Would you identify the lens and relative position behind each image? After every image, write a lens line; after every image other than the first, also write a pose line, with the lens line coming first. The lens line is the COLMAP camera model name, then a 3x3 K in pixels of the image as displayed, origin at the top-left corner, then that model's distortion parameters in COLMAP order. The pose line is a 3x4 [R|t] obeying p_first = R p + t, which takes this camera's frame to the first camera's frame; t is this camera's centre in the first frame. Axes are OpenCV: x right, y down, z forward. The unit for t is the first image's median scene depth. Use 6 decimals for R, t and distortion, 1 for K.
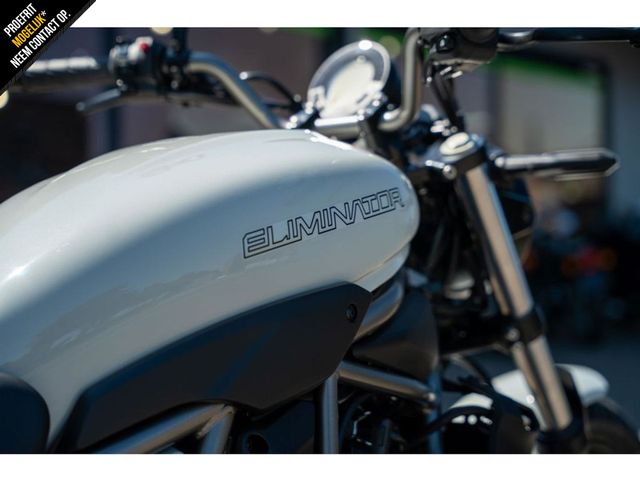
lens RADIAL K [[1282.4, 0, 320.0], [0, 1282.4, 240.0], [0, 0, 1]] dist [0.380391, 0.027500]
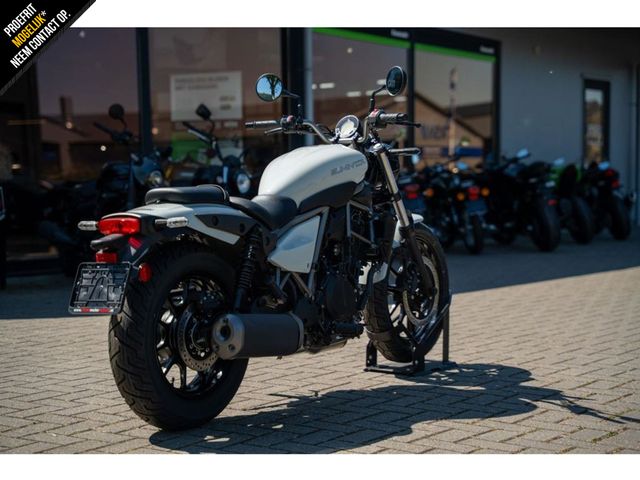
lens RADIAL K [[1282.4, 0, 320.0], [0, 1282.4, 240.0], [0, 0, 1]] dist [0.380391, 0.027500]
pose [[0.998246, 0.000304, 0.059207, -0.273472], [-0.002940, 0.999008, 0.044441, 0.030602], [-0.059134, -0.044537, 0.997256, -2.644705]]
